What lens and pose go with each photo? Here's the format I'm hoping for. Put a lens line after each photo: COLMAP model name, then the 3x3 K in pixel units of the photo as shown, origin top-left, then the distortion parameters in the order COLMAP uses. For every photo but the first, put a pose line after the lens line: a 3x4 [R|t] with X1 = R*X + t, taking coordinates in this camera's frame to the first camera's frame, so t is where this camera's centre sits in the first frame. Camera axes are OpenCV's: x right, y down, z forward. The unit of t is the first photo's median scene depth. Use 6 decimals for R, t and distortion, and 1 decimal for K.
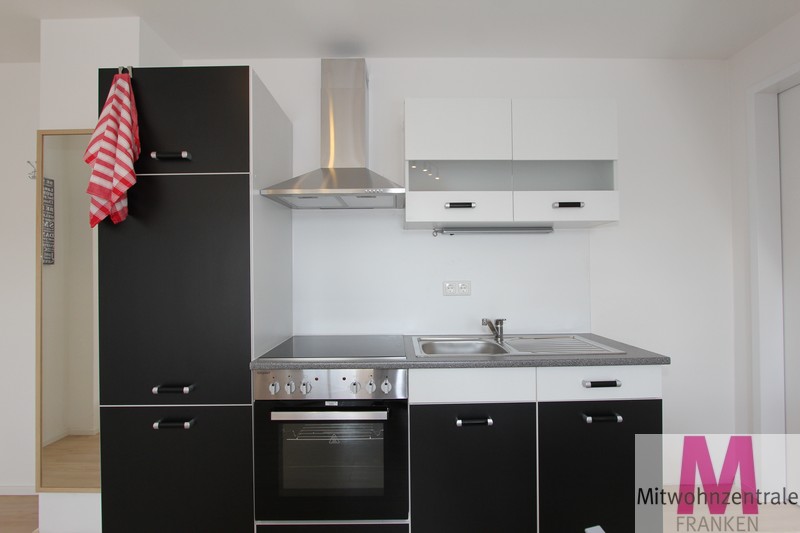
lens RADIAL K [[371.2, 0, 400.0], [0, 371.2, 266.5], [0, 0, 1]] dist [-0.020552, 0.000249]
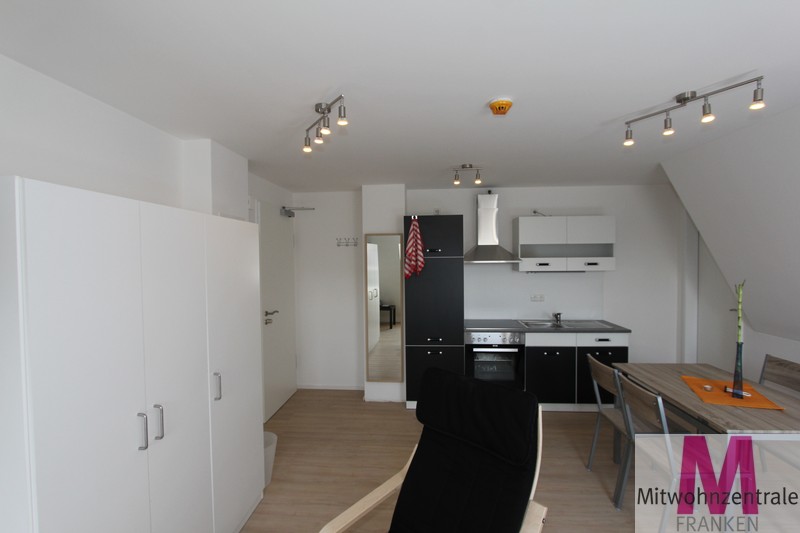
lens RADIAL K [[371.2, 0, 400.0], [0, 371.2, 266.5], [0, 0, 1]] dist [-0.020552, 0.000249]
pose [[0.996771, 0.001475, -0.080286, -0.625074], [0.002212, 0.998947, 0.045818, -0.297329], [0.080269, -0.045847, 0.995718, -1.573738]]
